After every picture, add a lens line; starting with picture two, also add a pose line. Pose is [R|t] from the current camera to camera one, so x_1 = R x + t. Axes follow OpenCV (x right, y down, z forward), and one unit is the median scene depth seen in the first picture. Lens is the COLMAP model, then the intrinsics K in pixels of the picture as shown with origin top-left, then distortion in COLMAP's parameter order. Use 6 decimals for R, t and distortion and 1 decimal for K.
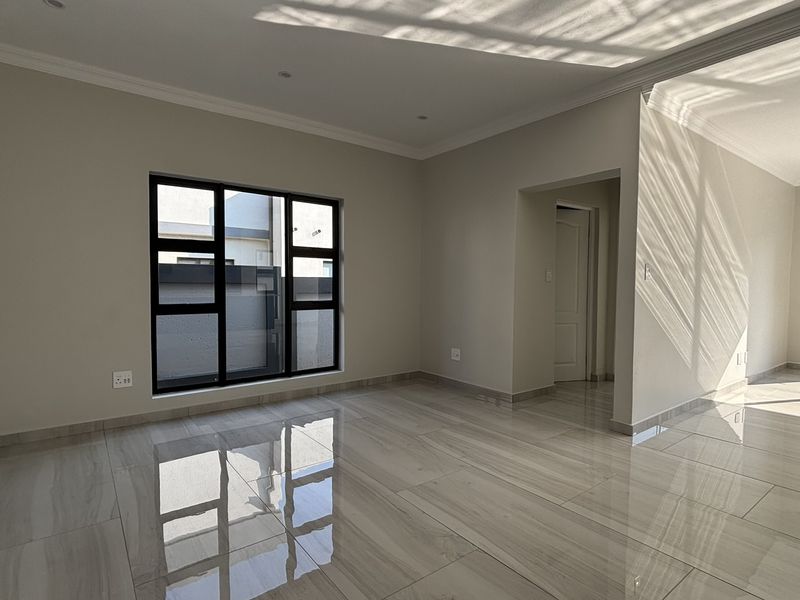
lens RADIAL K [[431.2, 0, 403.9], [0, 431.2, 298.3], [0, 0, 1]] dist [0.001401, -0.000956]
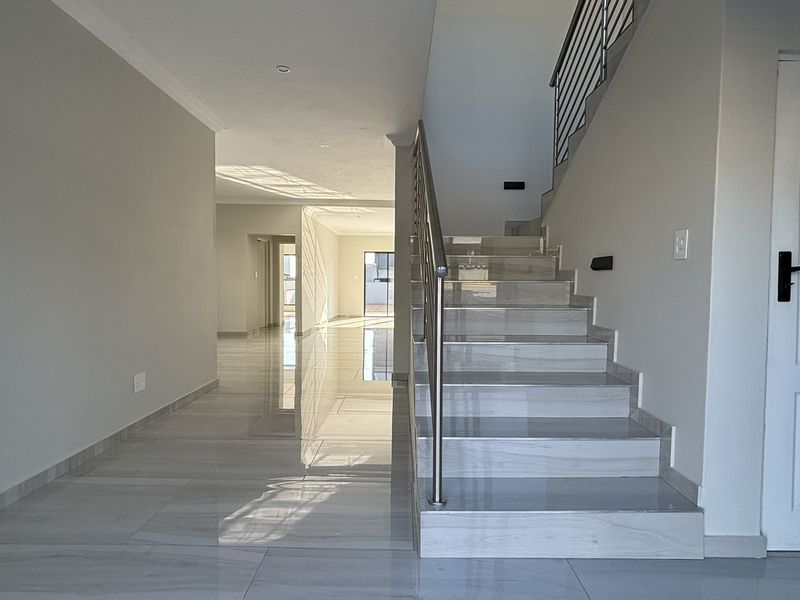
lens RADIAL K [[431.2, 0, 403.7], [0, 431.2, 300.2], [0, 0, 1]] dist [0.001401, -0.000956]
pose [[0.613205, -0.040046, 0.788908, -0.940208], [0.022530, 0.999194, 0.033208, 0.010844], [-0.789603, -0.002589, 0.613613, -0.906291]]
